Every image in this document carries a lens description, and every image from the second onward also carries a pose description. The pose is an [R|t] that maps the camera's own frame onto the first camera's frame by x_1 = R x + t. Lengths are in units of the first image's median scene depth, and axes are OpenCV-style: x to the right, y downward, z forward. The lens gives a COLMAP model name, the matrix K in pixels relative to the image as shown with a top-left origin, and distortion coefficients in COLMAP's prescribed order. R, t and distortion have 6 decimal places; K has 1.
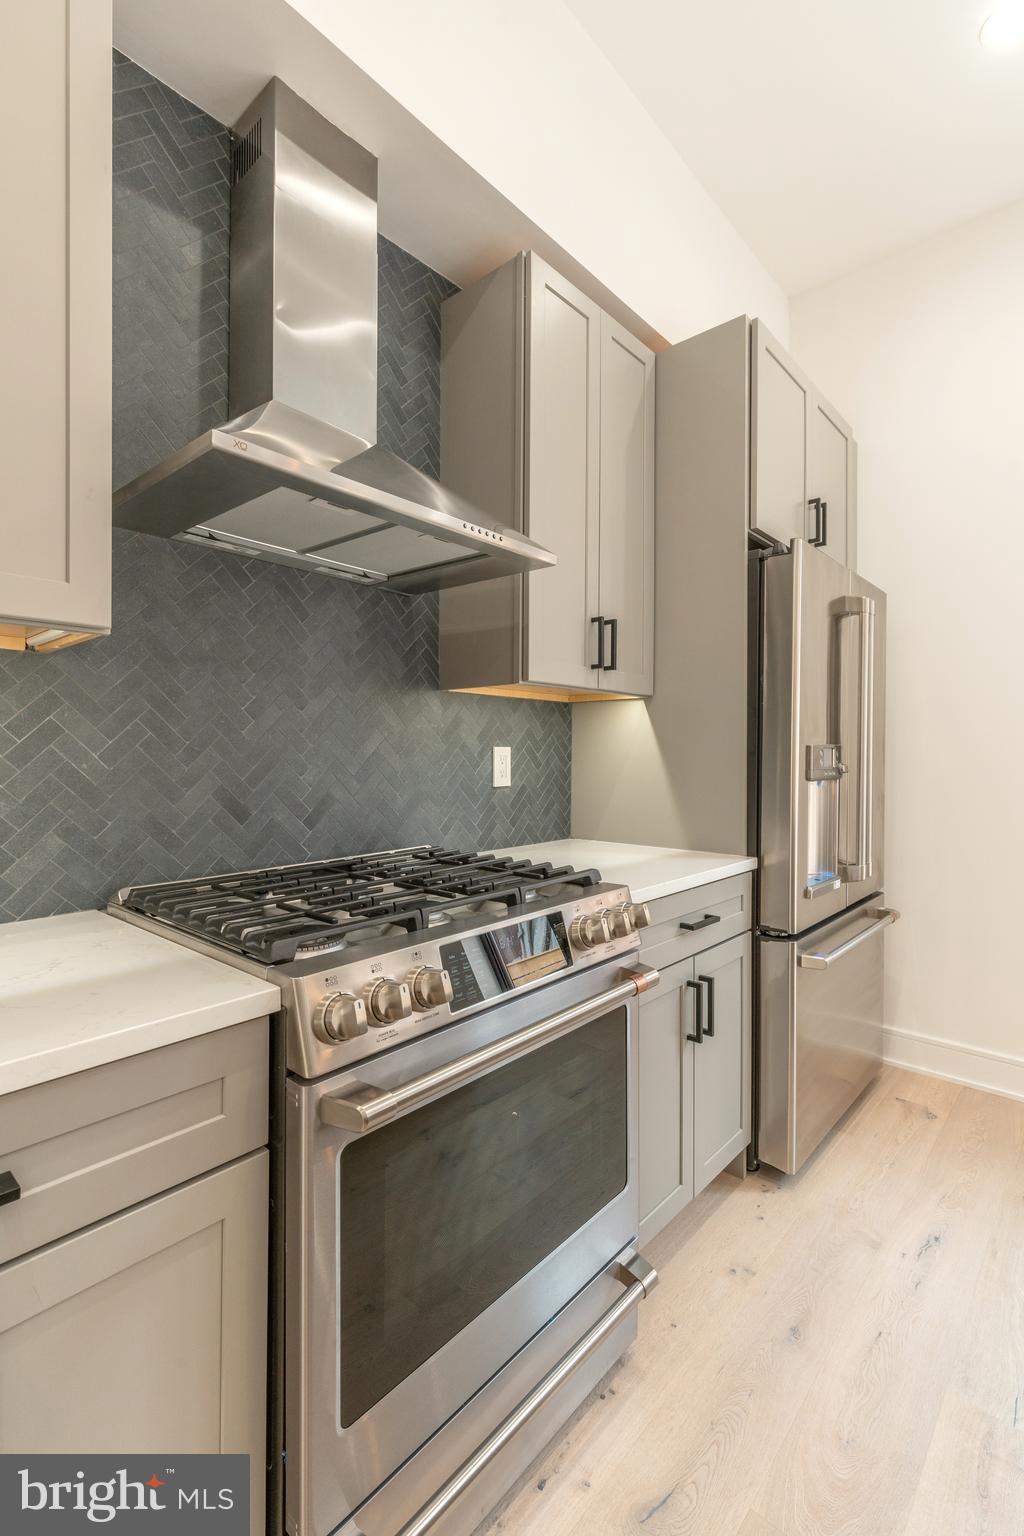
lens RADIAL K [[705.2, 0, 512.1], [0, 705.2, 736.7], [0, 0, 1]] dist [0.005204, -0.001172]
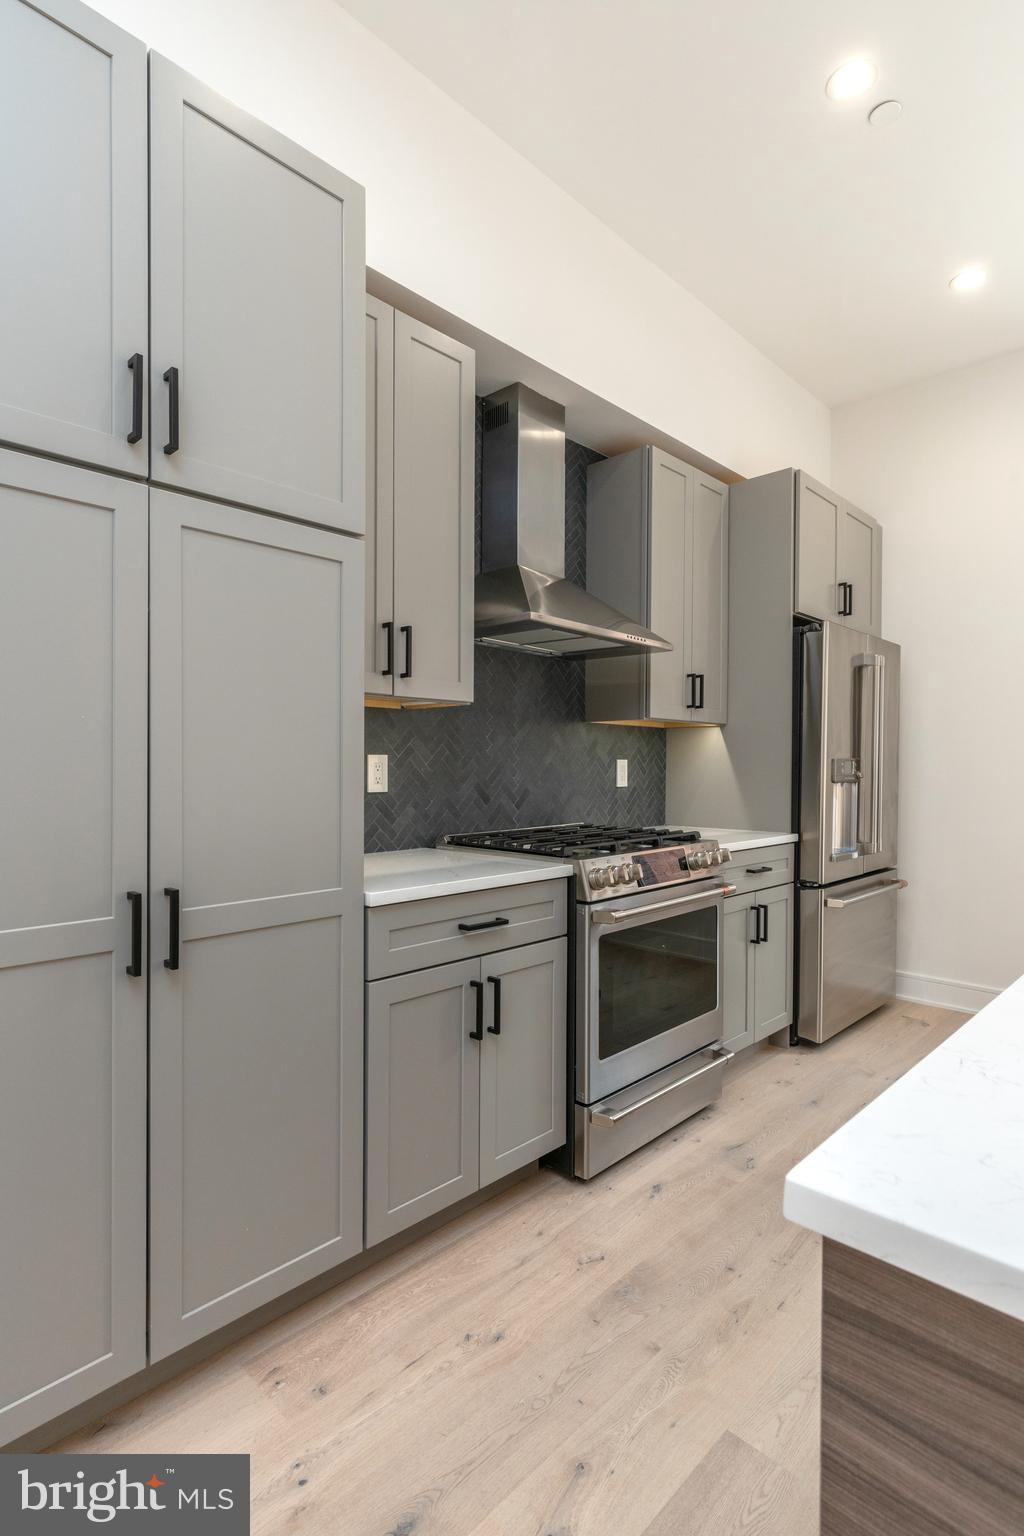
lens RADIAL K [[781.0, 0, 513.6], [0, 781.0, 761.4], [0, 0, 1]] dist [-0.002680, -0.000076]
pose [[0.999125, 0.000072, -0.041819, -0.189826], [0.000571, 0.999882, 0.015377, -0.007524], [0.041816, -0.015387, 0.999007, -0.691512]]
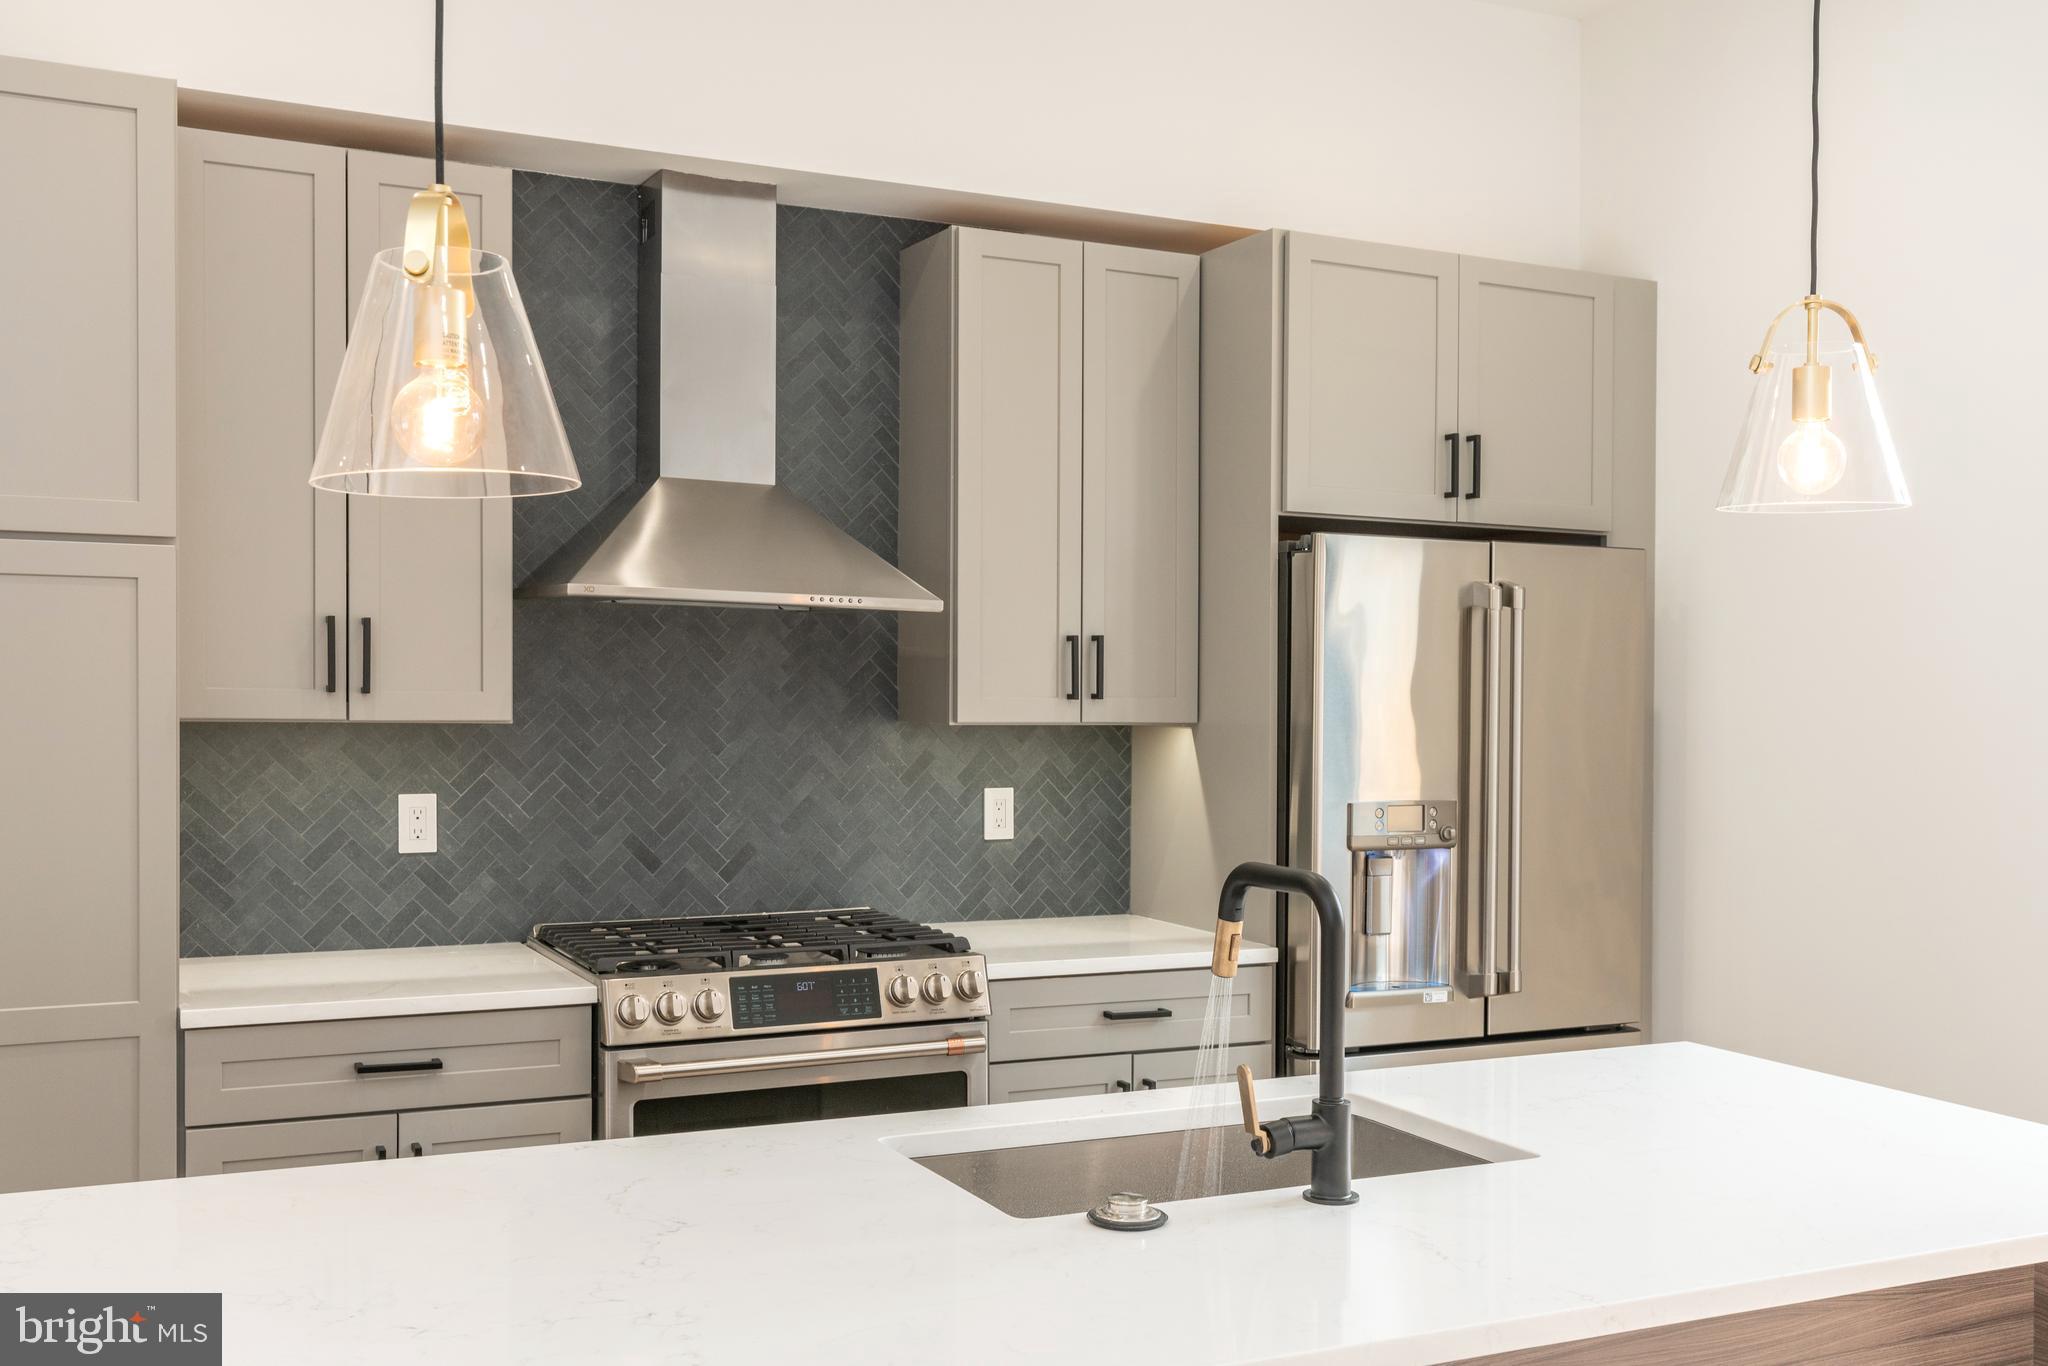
lens RADIAL K [[2011.0, 0, 1024.0], [0, 2011.0, 683.0], [0, 0, 1]] dist [-0.000397, 0.005780]
pose [[0.927447, 0.011386, -0.373782, 0.925228], [-0.003100, 0.999736, 0.022760, -0.167425], [0.373942, -0.019950, 0.927237, -1.141015]]
